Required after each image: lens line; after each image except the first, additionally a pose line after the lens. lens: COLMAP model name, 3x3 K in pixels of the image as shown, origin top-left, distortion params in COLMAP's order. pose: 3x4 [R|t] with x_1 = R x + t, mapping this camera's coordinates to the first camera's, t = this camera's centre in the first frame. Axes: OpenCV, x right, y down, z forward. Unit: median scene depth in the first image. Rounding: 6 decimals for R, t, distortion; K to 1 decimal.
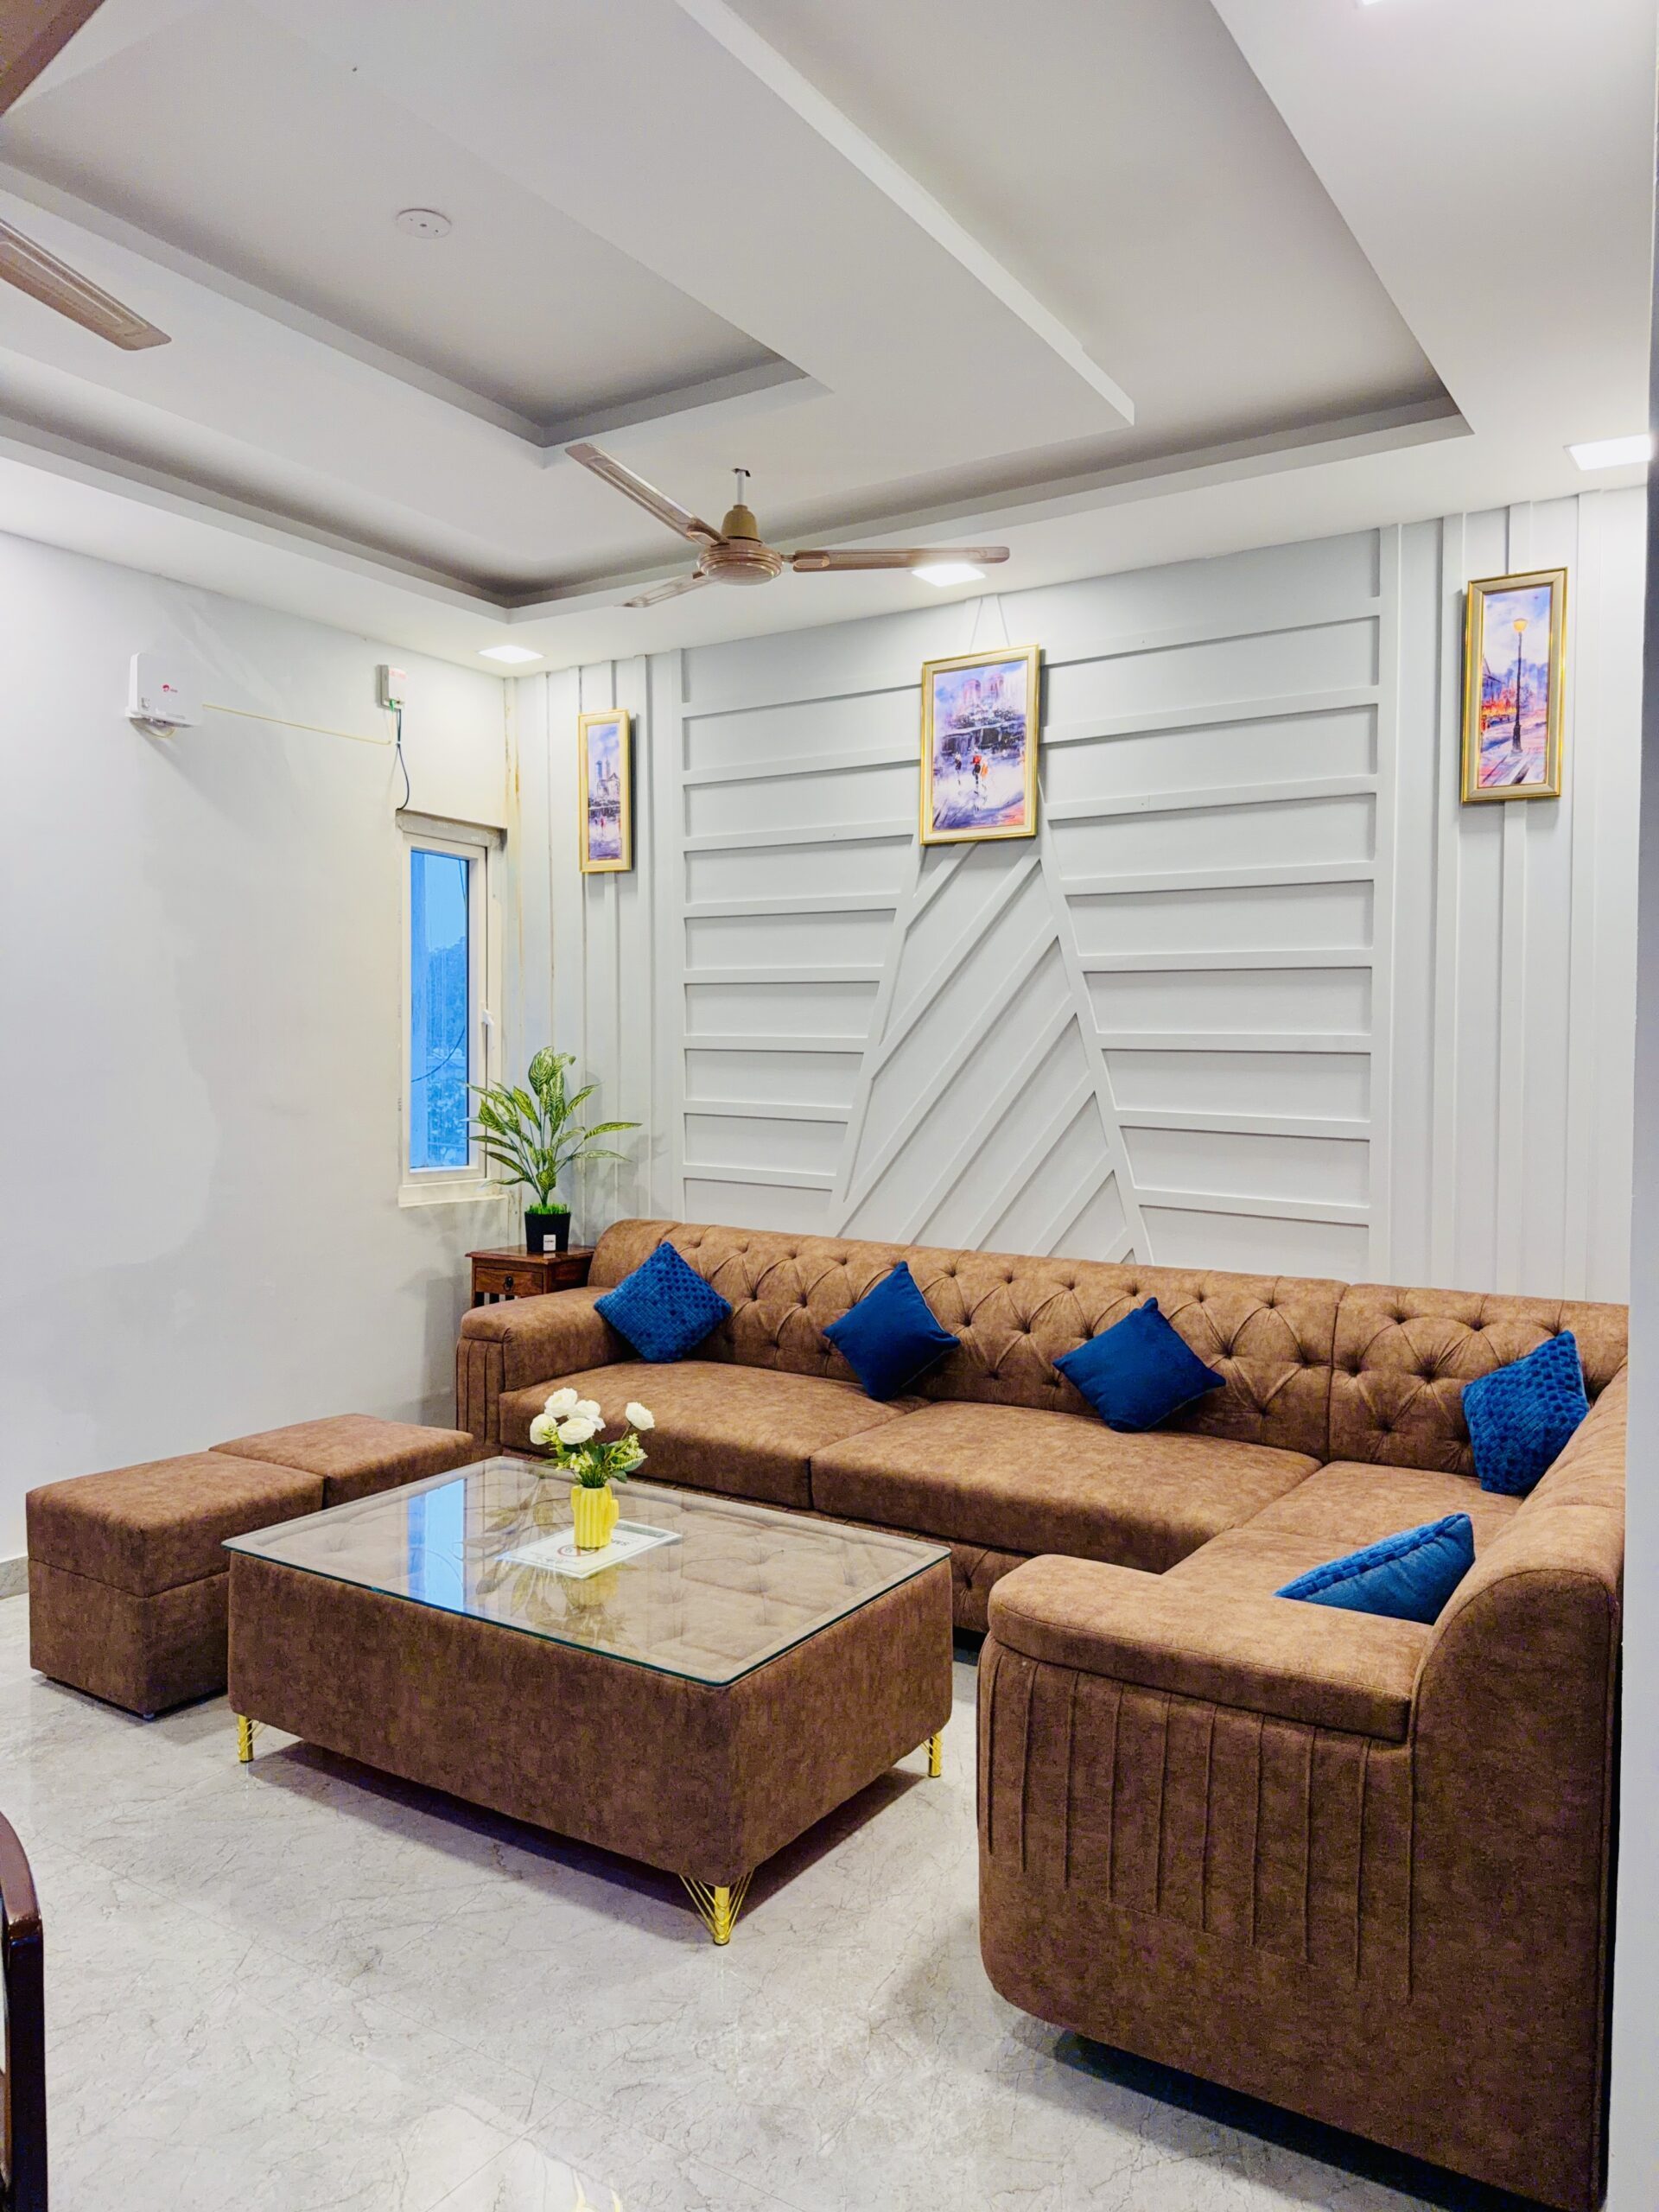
lens RADIAL K [[1542.4, 0, 828.1], [0, 1542.4, 1112.9], [0, 0, 1]] dist [0.101627, -0.119432]
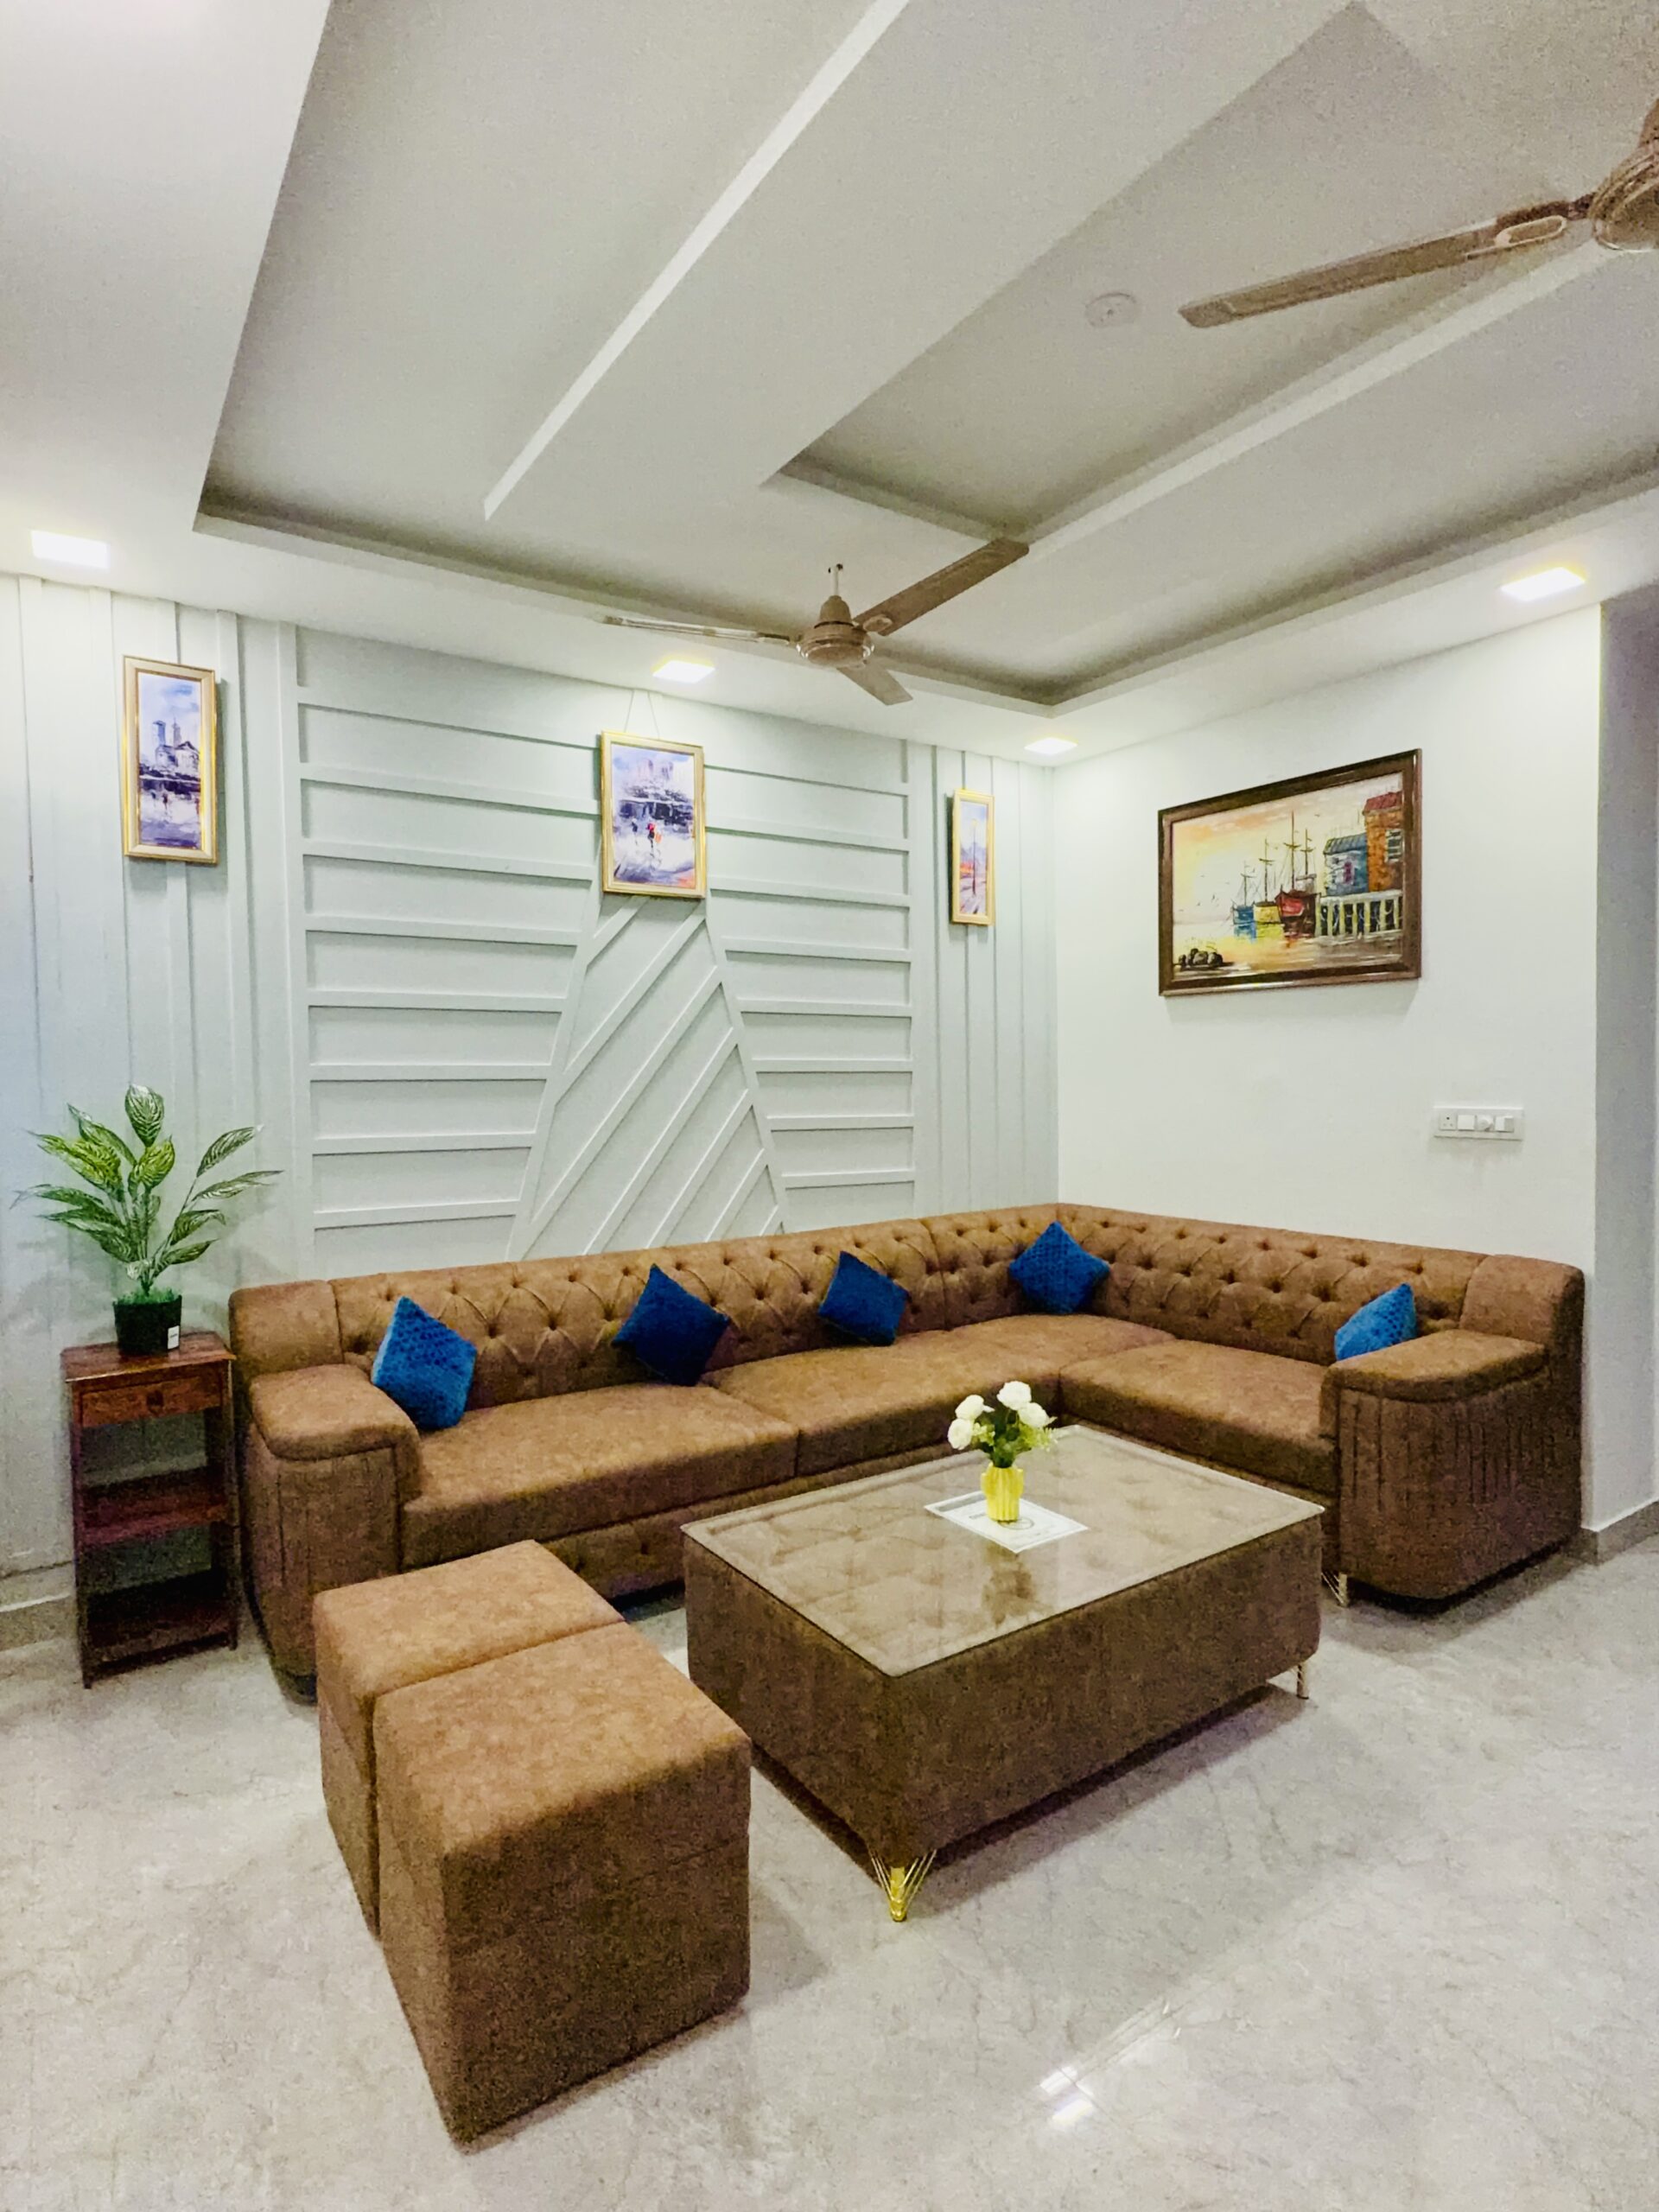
lens RADIAL K [[1153.0, 0, 828.9], [0, 1153.0, 1103.8], [0, 0, 1]] dist [-0.007266, -0.001568]
pose [[0.385549, -0.035414, 0.922008, -0.664547], [0.058417, 0.998195, 0.013913, -0.023494], [-0.920836, 0.048497, 0.386922, 0.552633]]
